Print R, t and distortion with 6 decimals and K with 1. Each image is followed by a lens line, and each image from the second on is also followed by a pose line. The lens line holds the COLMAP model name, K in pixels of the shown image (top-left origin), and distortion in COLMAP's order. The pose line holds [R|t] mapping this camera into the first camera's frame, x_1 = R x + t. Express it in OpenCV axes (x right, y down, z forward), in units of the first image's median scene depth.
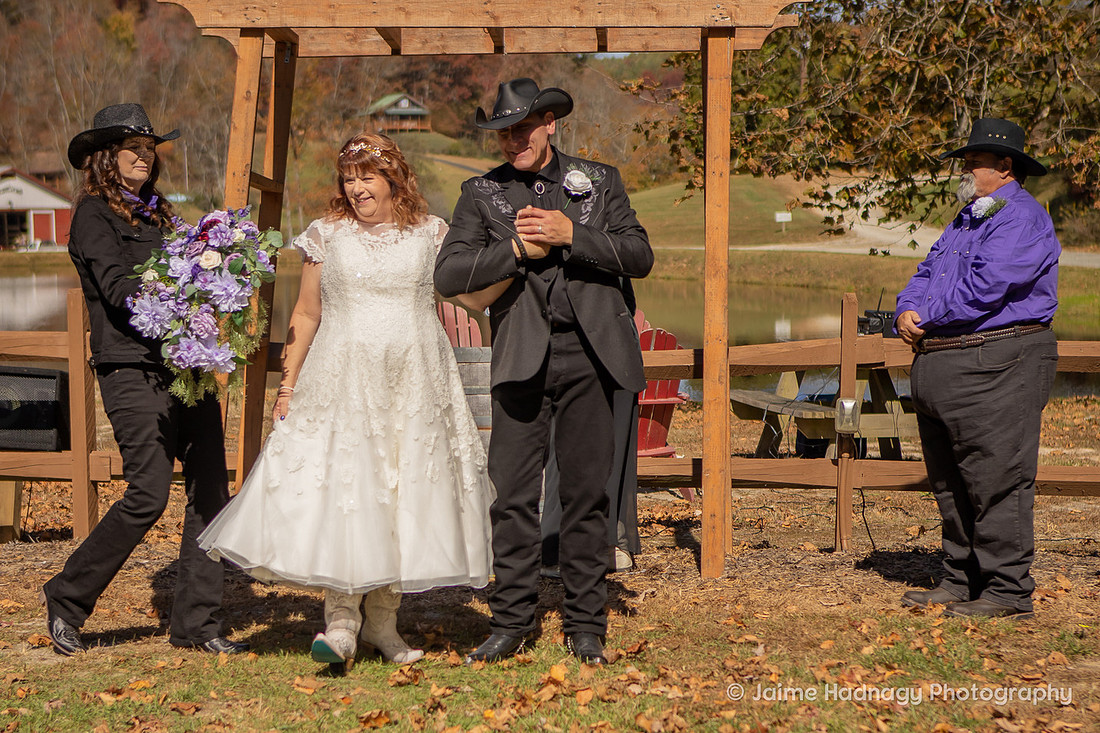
lens RADIAL K [[2584.4, 0, 552.6], [0, 2584.4, 567.7], [0, 0, 1]] dist [0.061560, -0.118535]
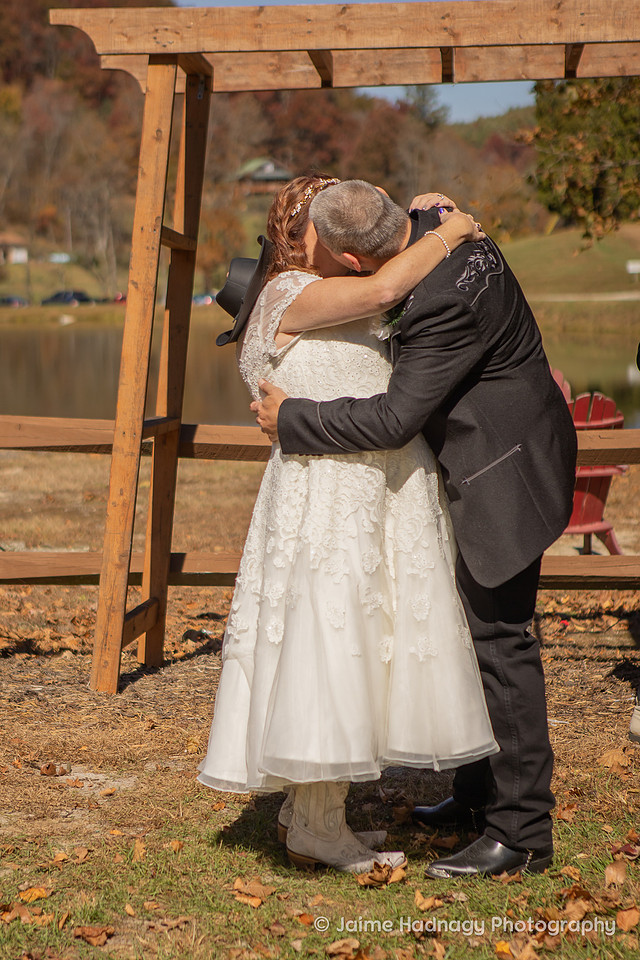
lens RADIAL K [[2359.7, 0, 281.2], [0, 2359.7, 505.2], [0, 0, 1]] dist [0.163135, 0.368359]
pose [[0.998666, -0.008967, -0.050855, -0.036874], [0.007126, 0.999316, -0.036285, -0.031872], [0.051146, 0.035875, 0.998047, 0.222973]]
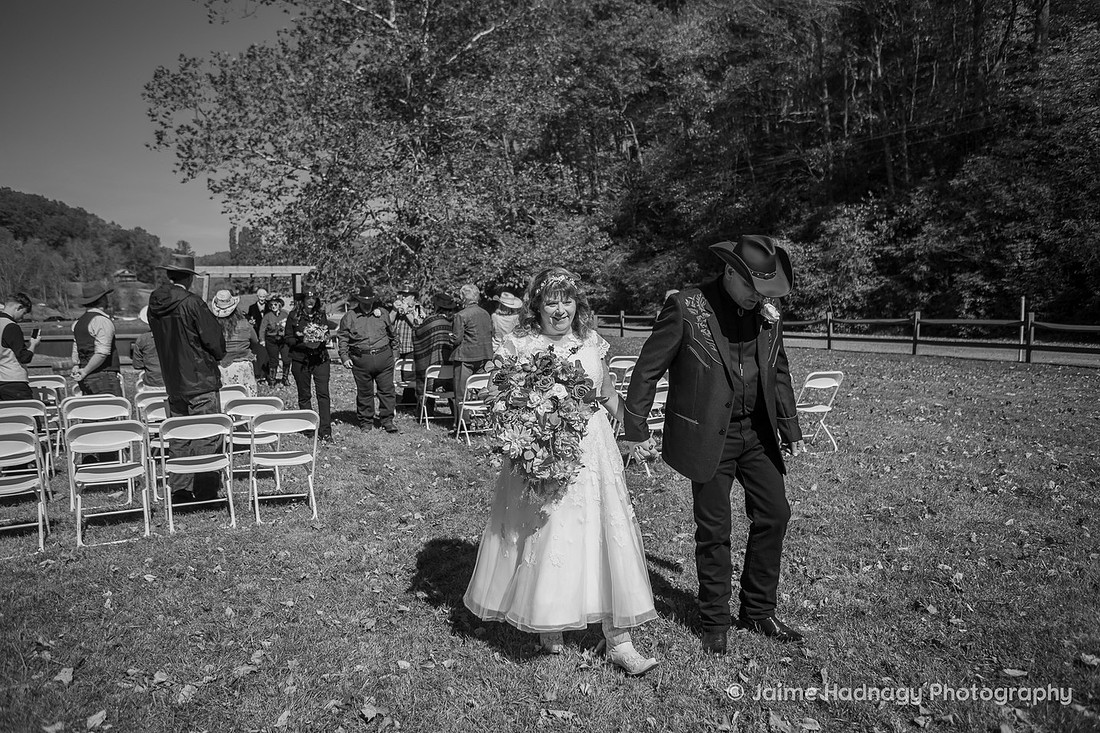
lens RADIAL K [[843.6, 0, 550.0], [0, 843.6, 366.5], [0, 0, 1]] dist [-0.085186, 0.106724]
pose [[0.908891, -0.044231, 0.414682, -0.171086], [0.069849, 0.996459, -0.046809, 0.093586], [-0.411143, 0.071510, 0.908762, -0.709471]]
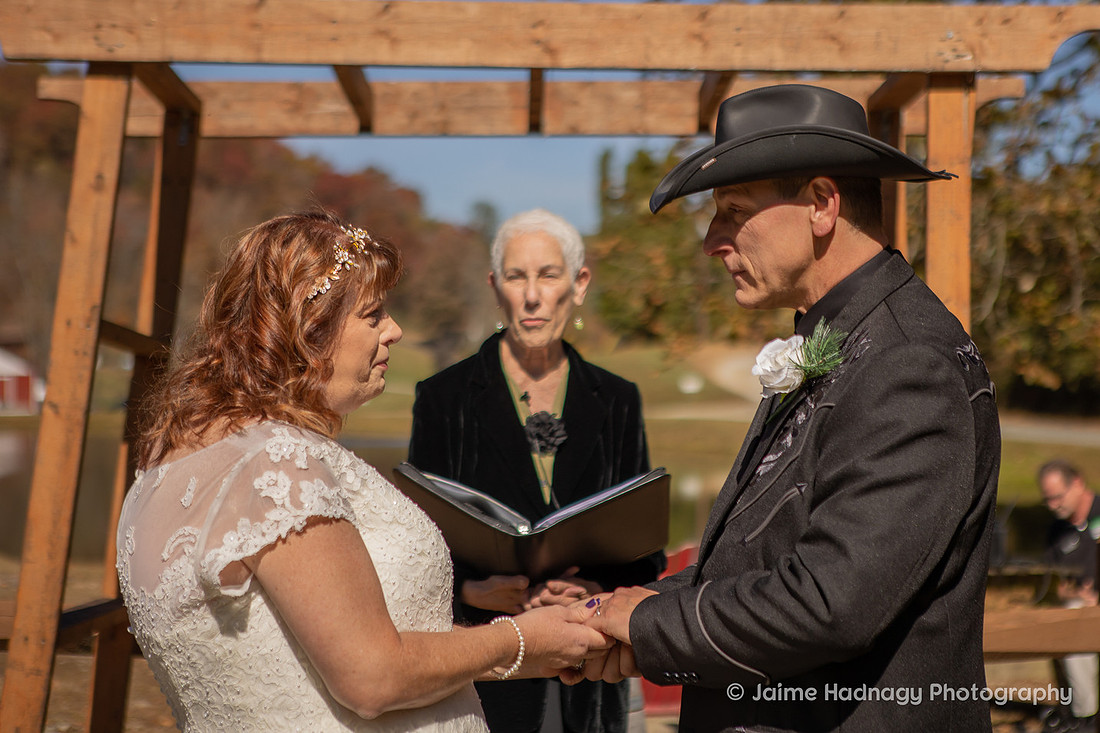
lens RADIAL K [[2170.5, 0, 582.2], [0, 2170.5, 343.4], [0, 0, 1]] dist [0.173712, 0.128705]
pose [[0.998474, 0.009522, 0.054403, -0.037040], [-0.001236, 0.988632, -0.150349, -0.072720], [-0.055216, 0.150052, 0.987135, 0.499609]]
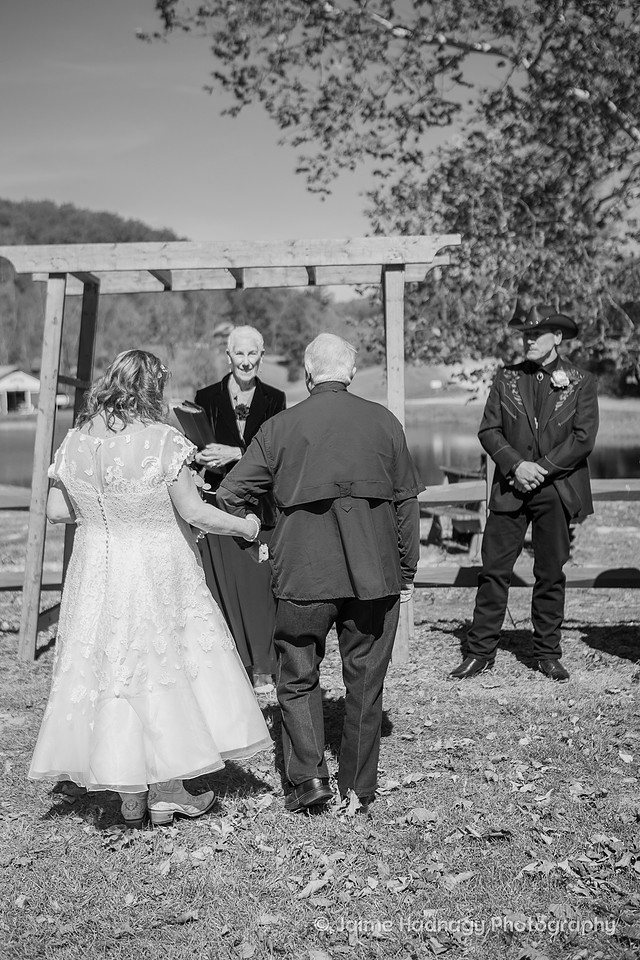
lens RADIAL K [[1365.4, 0, 321.6], [0, 1365.4, 465.8], [0, 0, 1]] dist [0.028543, 0.049066]
pose [[0.999713, -0.023643, 0.003955, 0.018721], [0.023874, 0.996841, -0.075751, -0.042639], [-0.002151, 0.075824, 0.997119, 0.255945]]
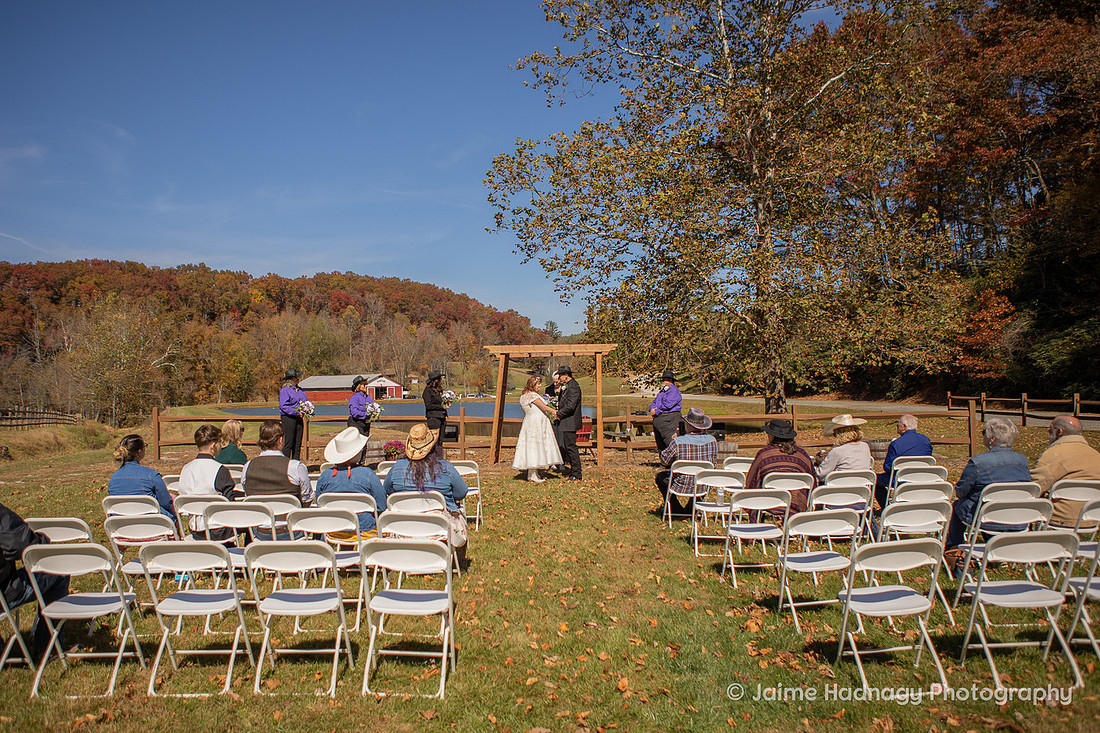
lens RADIAL K [[875.9, 0, 501.5], [0, 875.9, 339.1], [0, 0, 1]] dist [-0.108146, 0.097416]
pose [[0.998675, -0.014382, -0.049409, -0.032341], [0.004856, 0.982206, -0.187746, 0.066942], [0.051230, 0.187257, 0.980974, -0.560366]]
